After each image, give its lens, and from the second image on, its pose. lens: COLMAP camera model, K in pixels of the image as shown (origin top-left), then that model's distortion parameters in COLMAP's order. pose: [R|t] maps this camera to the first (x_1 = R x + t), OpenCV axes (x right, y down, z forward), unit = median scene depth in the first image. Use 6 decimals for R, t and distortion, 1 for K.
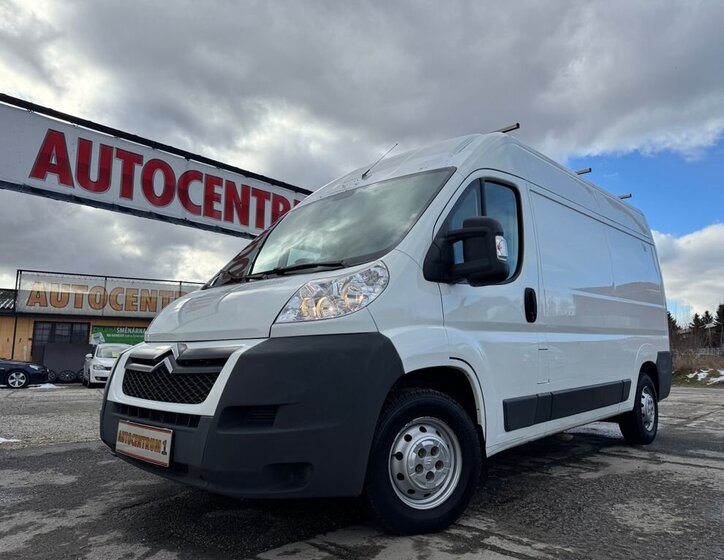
lens RADIAL K [[536.4, 0, 362.4], [0, 536.4, 280.8], [0, 0, 1]] dist [-0.063781, -0.001560]
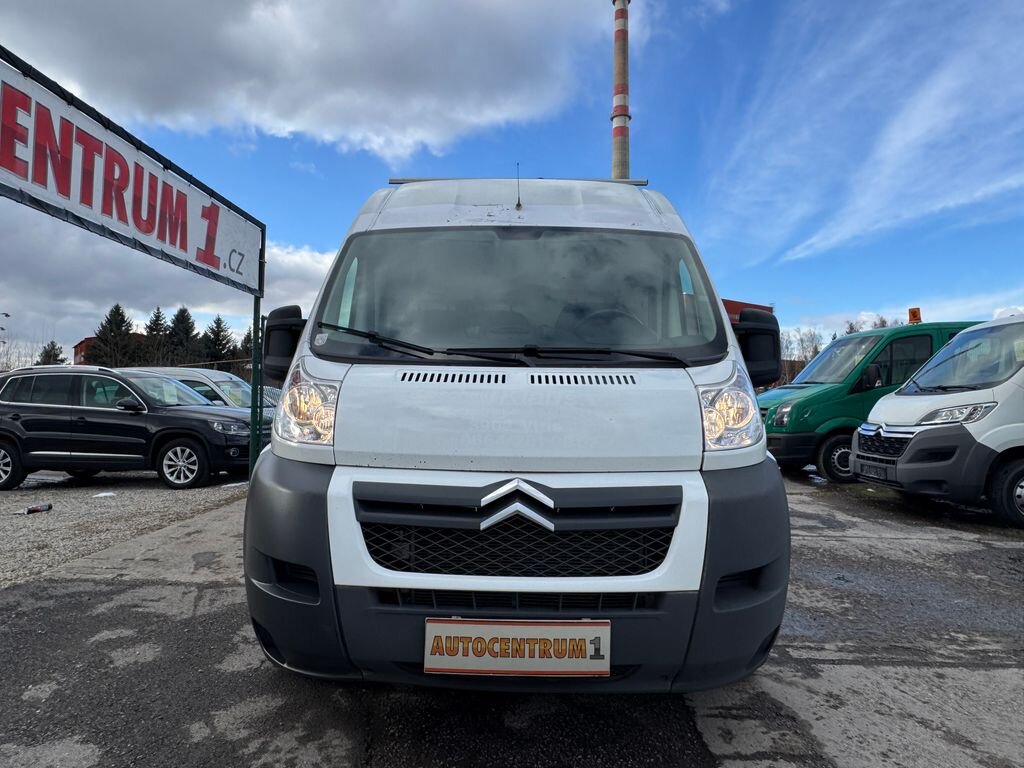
lens RADIAL K [[703.8, 0, 511.7], [0, 703.8, 381.7], [0, 0, 1]] dist [-0.028171, -0.005145]
pose [[0.740057, 0.024428, 0.672100, -0.360993], [-0.106916, 0.990905, 0.081712, -0.024123], [-0.663991, -0.132330, 0.735938, 0.165593]]
